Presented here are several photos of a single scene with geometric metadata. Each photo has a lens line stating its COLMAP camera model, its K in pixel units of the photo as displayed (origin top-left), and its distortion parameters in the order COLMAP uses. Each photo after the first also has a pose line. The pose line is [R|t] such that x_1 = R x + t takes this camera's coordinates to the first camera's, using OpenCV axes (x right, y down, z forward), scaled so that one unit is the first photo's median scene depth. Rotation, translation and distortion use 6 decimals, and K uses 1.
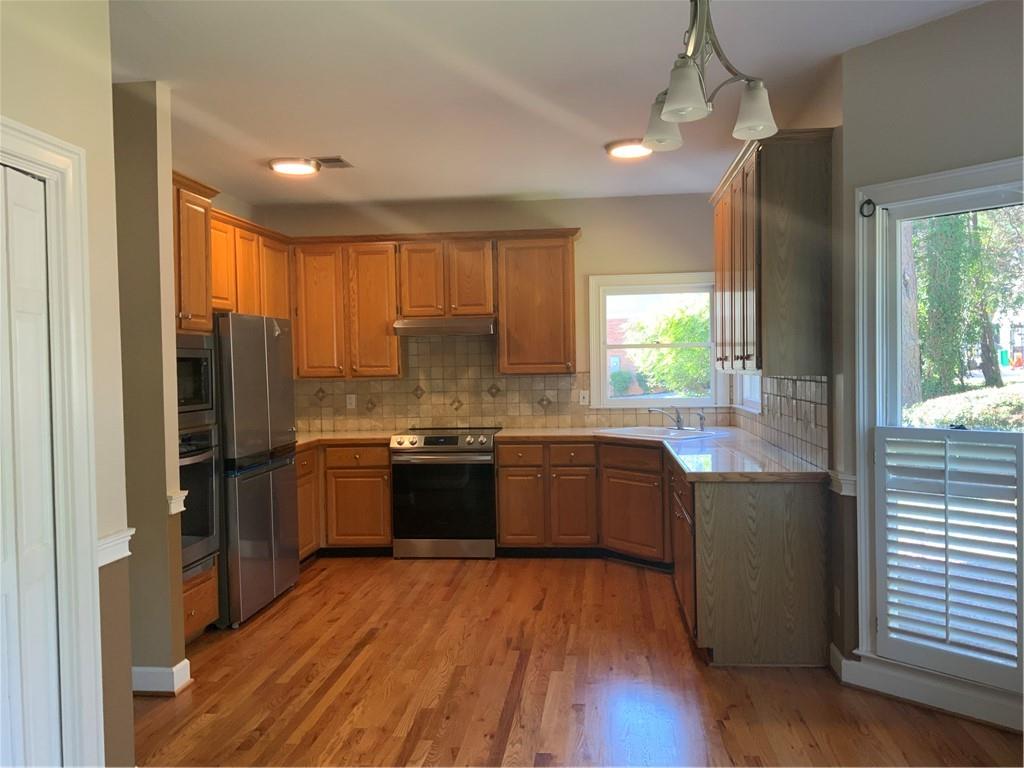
lens RADIAL K [[852.0, 0, 511.0], [0, 852.0, 385.5], [0, 0, 1]] dist [0.041153, -0.009160]
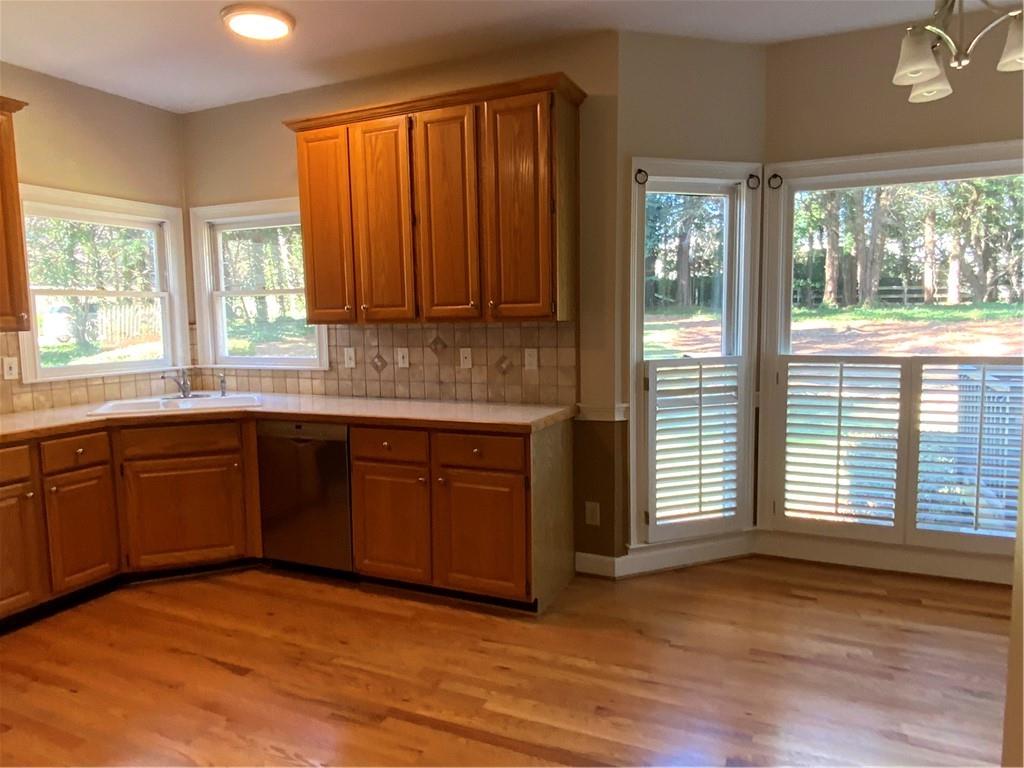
lens RADIAL K [[687.9, 0, 515.4], [0, 687.9, 381.6], [0, 0, 1]] dist [0.037453, -0.009515]
pose [[0.316618, -0.080603, 0.945122, -0.330659], [0.037303, 0.996670, 0.072503, -0.000025], [-0.947820, 0.012300, 0.318570, 0.505135]]
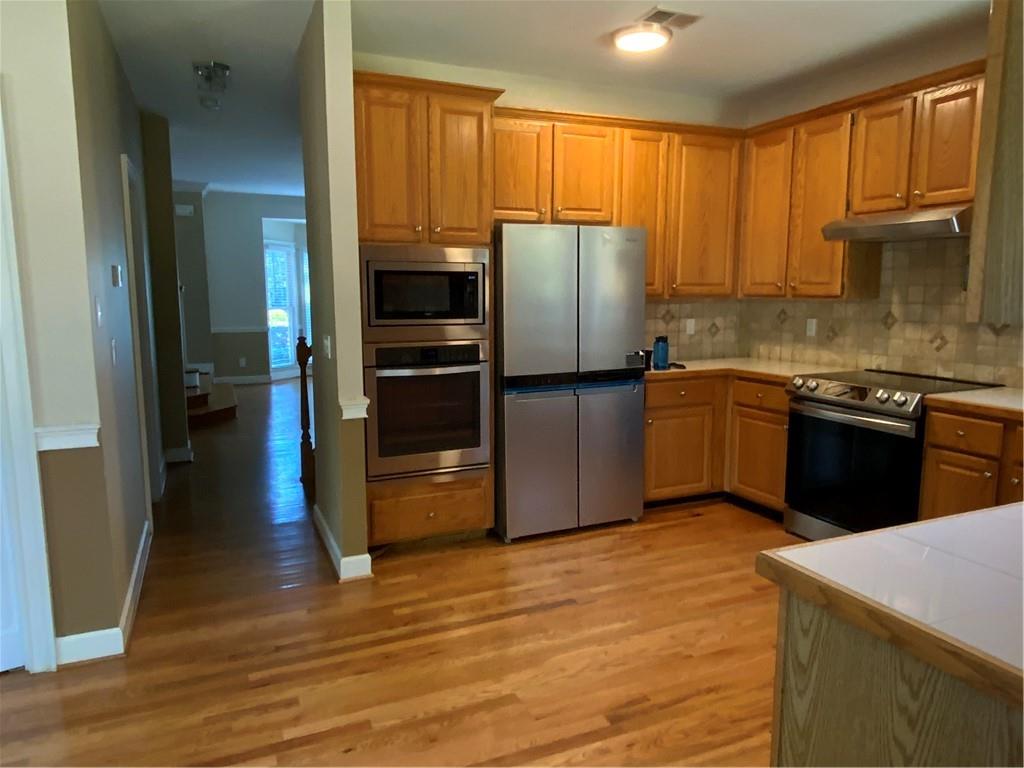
lens RADIAL K [[687.9, 0, 513.3], [0, 687.9, 380.7], [0, 0, 1]] dist [0.037453, -0.009515]
pose [[0.496886, 0.136251, -0.857053, 0.275062], [-0.033974, 0.989895, 0.137673, -0.013464], [0.867151, -0.039290, 0.496494, 0.480746]]
